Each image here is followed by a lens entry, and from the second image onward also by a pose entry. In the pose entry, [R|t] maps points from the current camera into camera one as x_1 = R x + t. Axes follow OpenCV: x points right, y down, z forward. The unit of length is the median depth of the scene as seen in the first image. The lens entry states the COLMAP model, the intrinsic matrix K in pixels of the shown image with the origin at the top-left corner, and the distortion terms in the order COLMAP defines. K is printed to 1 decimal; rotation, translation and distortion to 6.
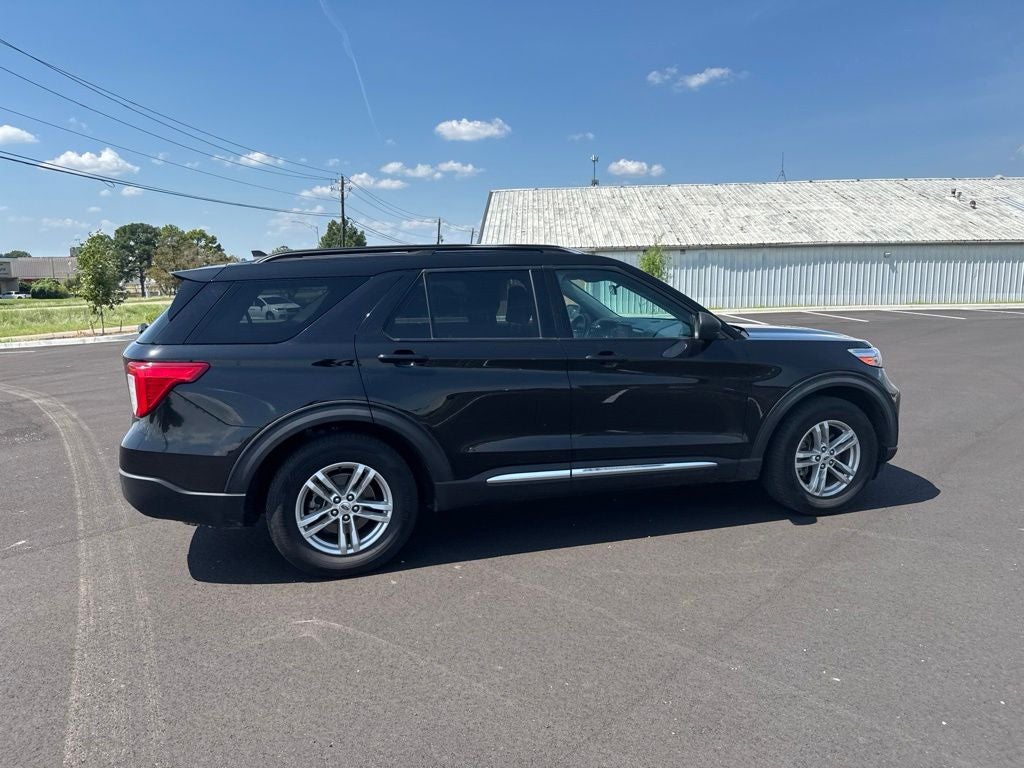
lens RADIAL K [[727.7, 0, 508.3], [0, 727.7, 383.9], [0, 0, 1]] dist [0.027930, -0.039960]
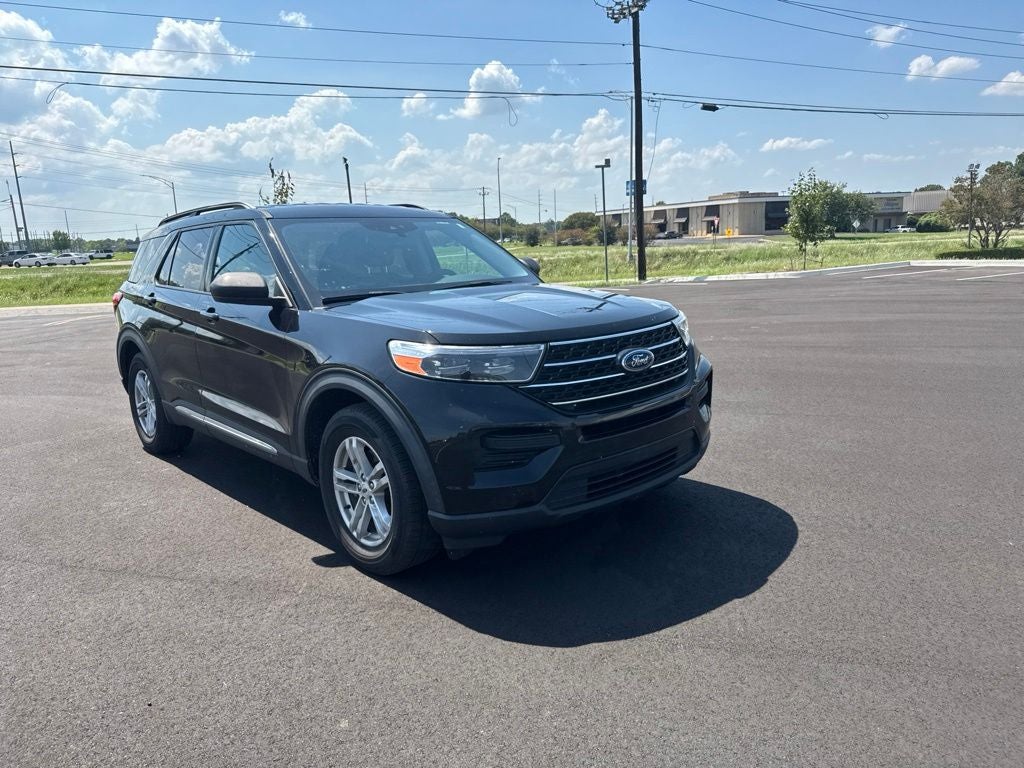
lens RADIAL K [[727.7, 0, 505.6], [0, 727.7, 380.1], [0, 0, 1]] dist [0.027930, -0.039960]
pose [[0.430699, 0.166591, -0.886987, 1.083122], [-0.090306, 0.985838, 0.141307, -0.111376], [0.897966, 0.019239, 0.439643, 0.807847]]
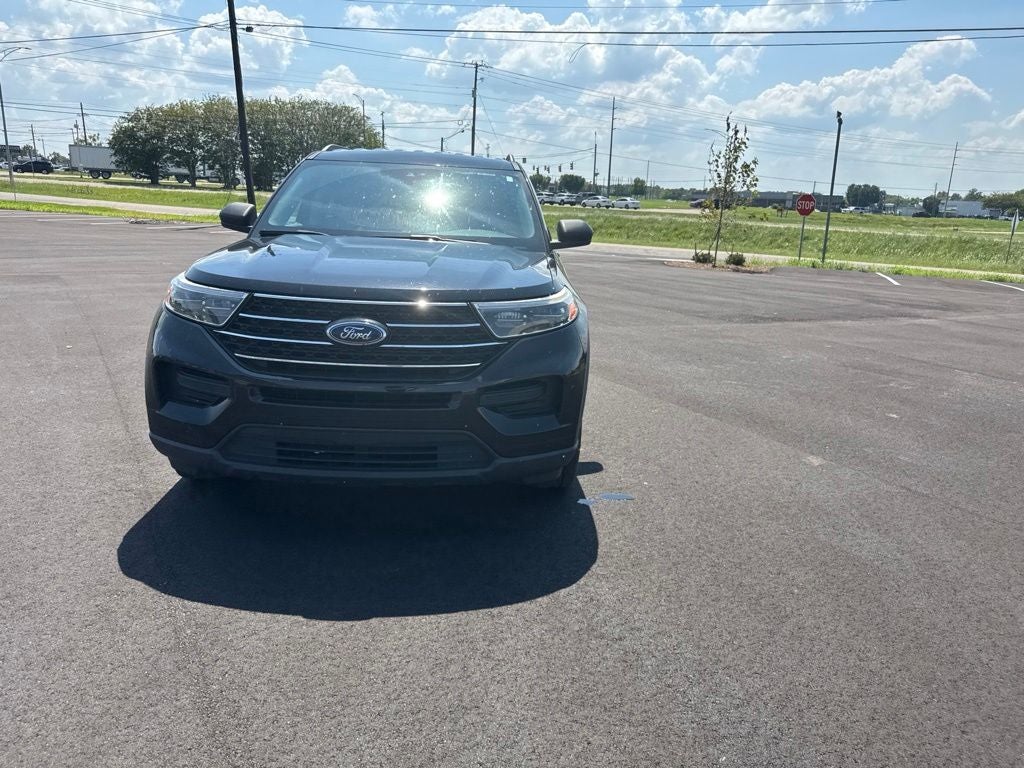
lens RADIAL K [[727.7, 0, 510.6], [0, 727.7, 370.2], [0, 0, 1]] dist [0.027930, -0.039960]
pose [[-0.271372, 0.224954, -0.935817, 1.068543], [-0.172018, 0.945312, 0.277119, -0.202976], [0.946978, 0.236180, -0.217835, 1.465589]]
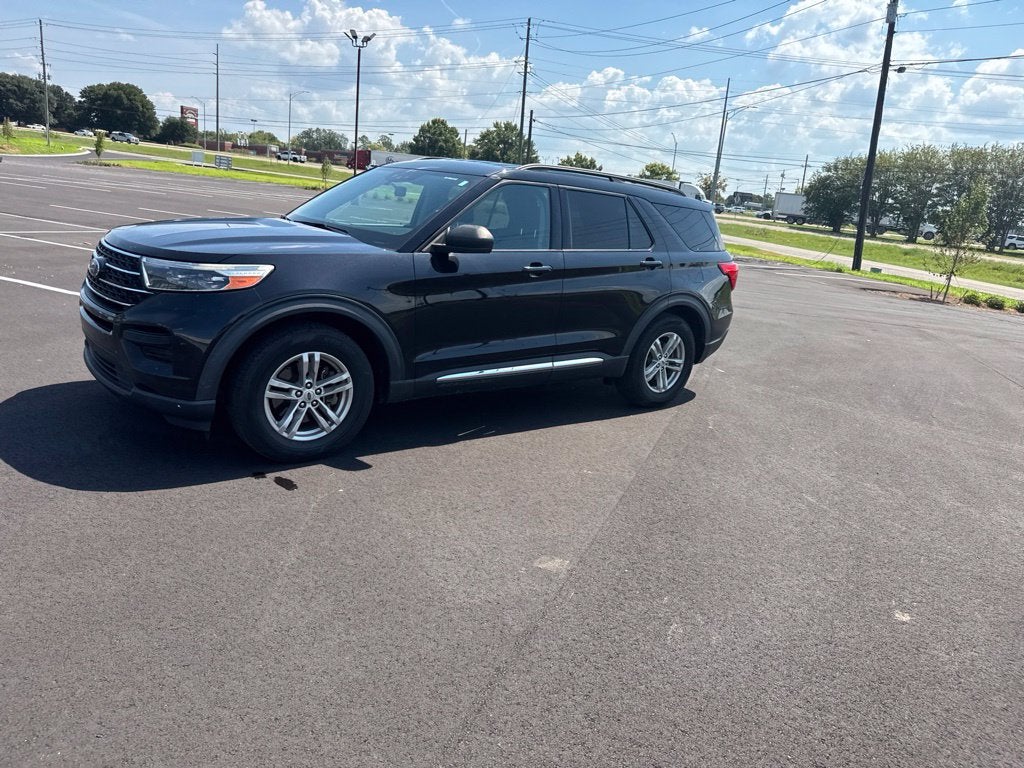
lens RADIAL K [[727.7, 0, 510.2], [0, 727.7, 390.4], [0, 0, 1]] dist [0.027930, -0.039960]
pose [[-0.921341, 0.020282, -0.388225, 0.430949], [-0.142316, 0.911718, 0.385379, -0.303102], [0.361768, 0.410316, -0.837117, 2.125432]]
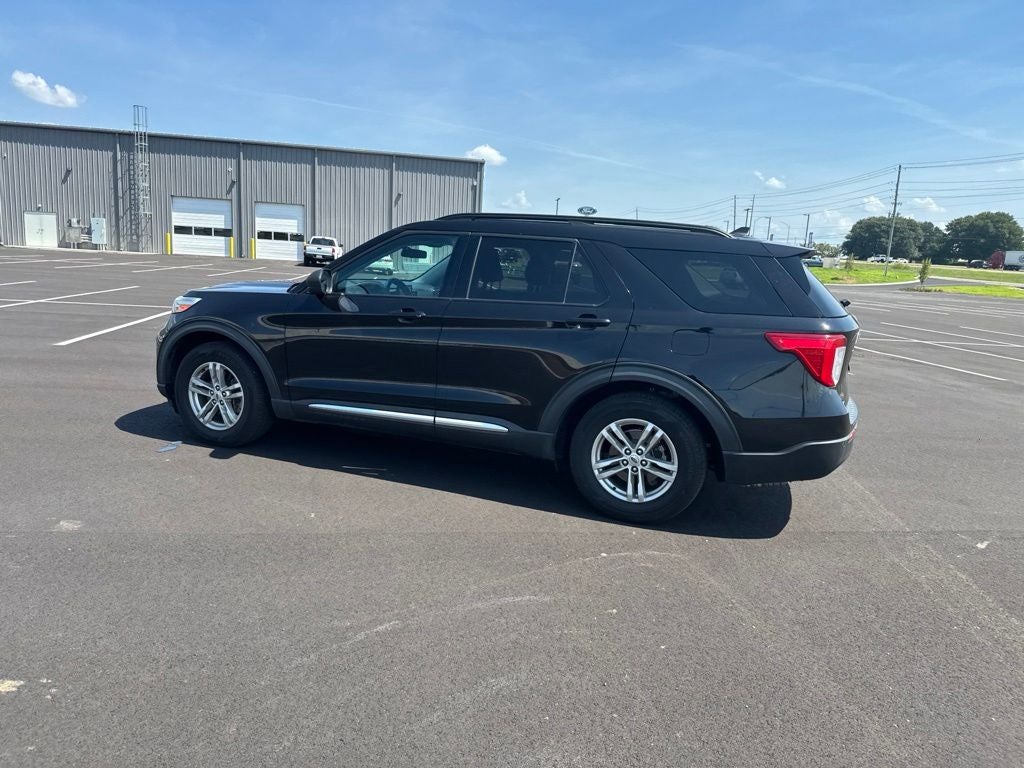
lens RADIAL K [[727.7, 0, 513.7], [0, 727.7, 387.1], [0, 0, 1]] dist [0.027930, -0.039960]
pose [[-0.786278, -0.139249, 0.601977, -0.684326], [0.043158, 0.959516, 0.278327, -0.248579], [-0.616364, 0.244822, -0.748437, 1.904415]]
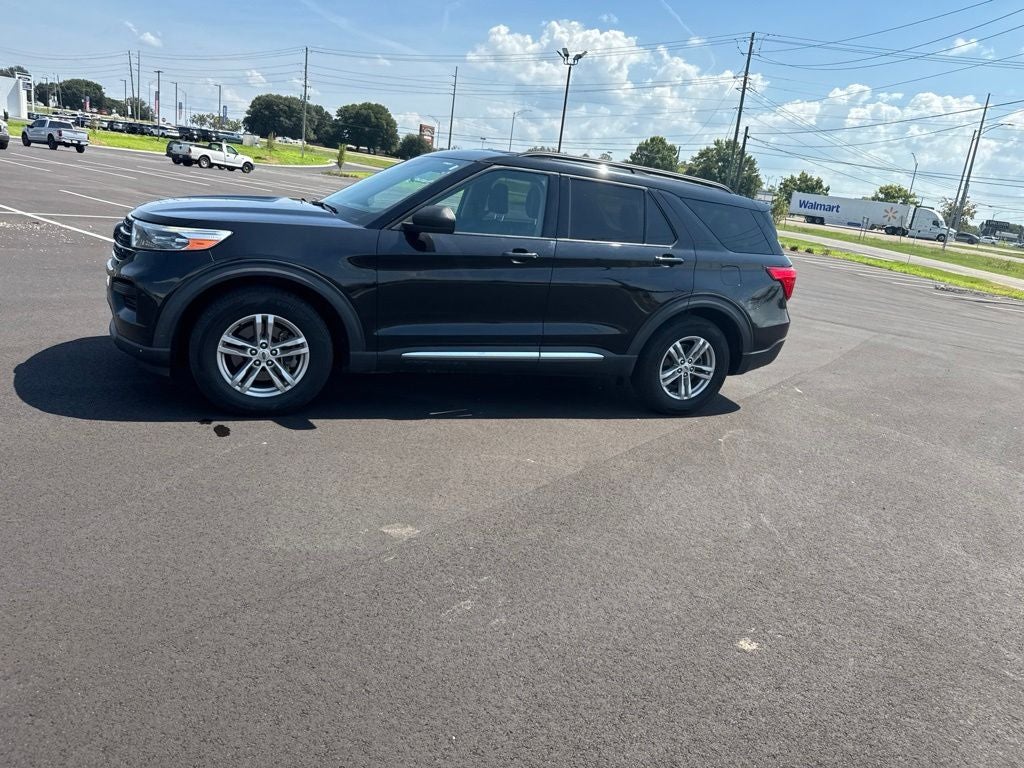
lens RADIAL K [[732.6, 0, 518.6], [0, 732.6, 388.5], [0, 0, 1]] dist [0.010900, -0.016594]
pose [[-0.987090, -0.080350, -0.138553, 0.137324], [-0.129696, 0.908570, 0.397089, -0.306052], [0.093979, 0.409933, -0.907261, 2.211490]]
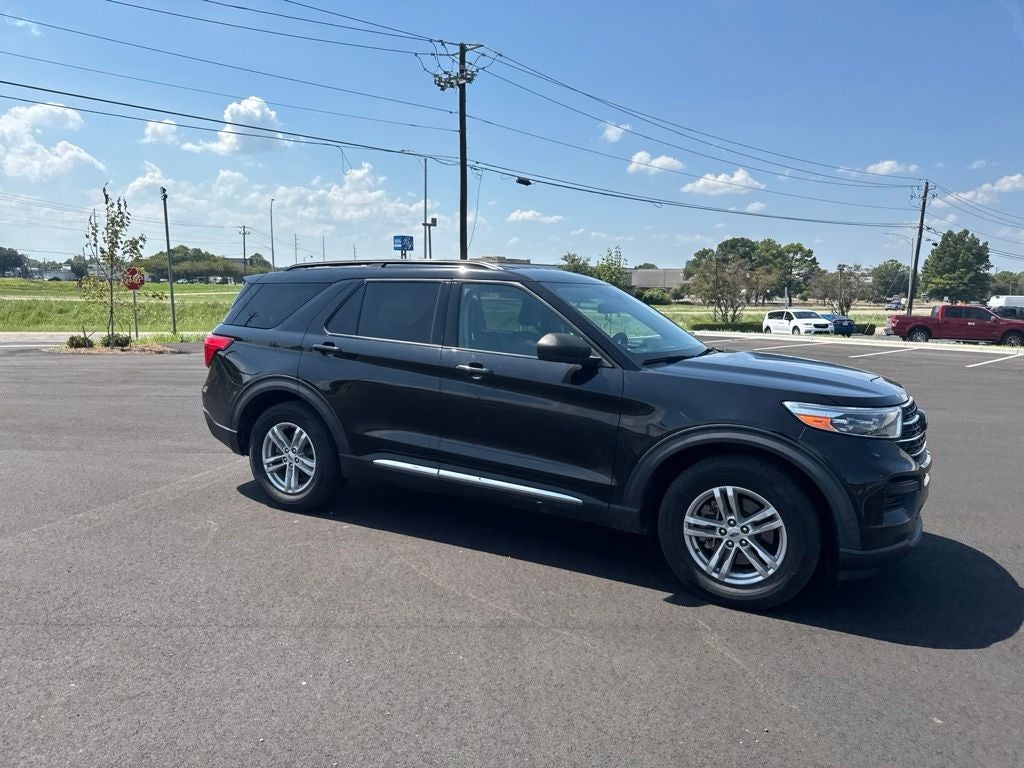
lens RADIAL K [[727.7, 0, 504.5], [0, 727.7, 395.2], [0, 0, 1]] dist [0.027930, -0.039960]
pose [[0.703167, 0.134679, -0.698153, 0.784062], [-0.136425, 0.989209, 0.053421, -0.054409], [0.697814, 0.057682, 0.713952, 0.255570]]
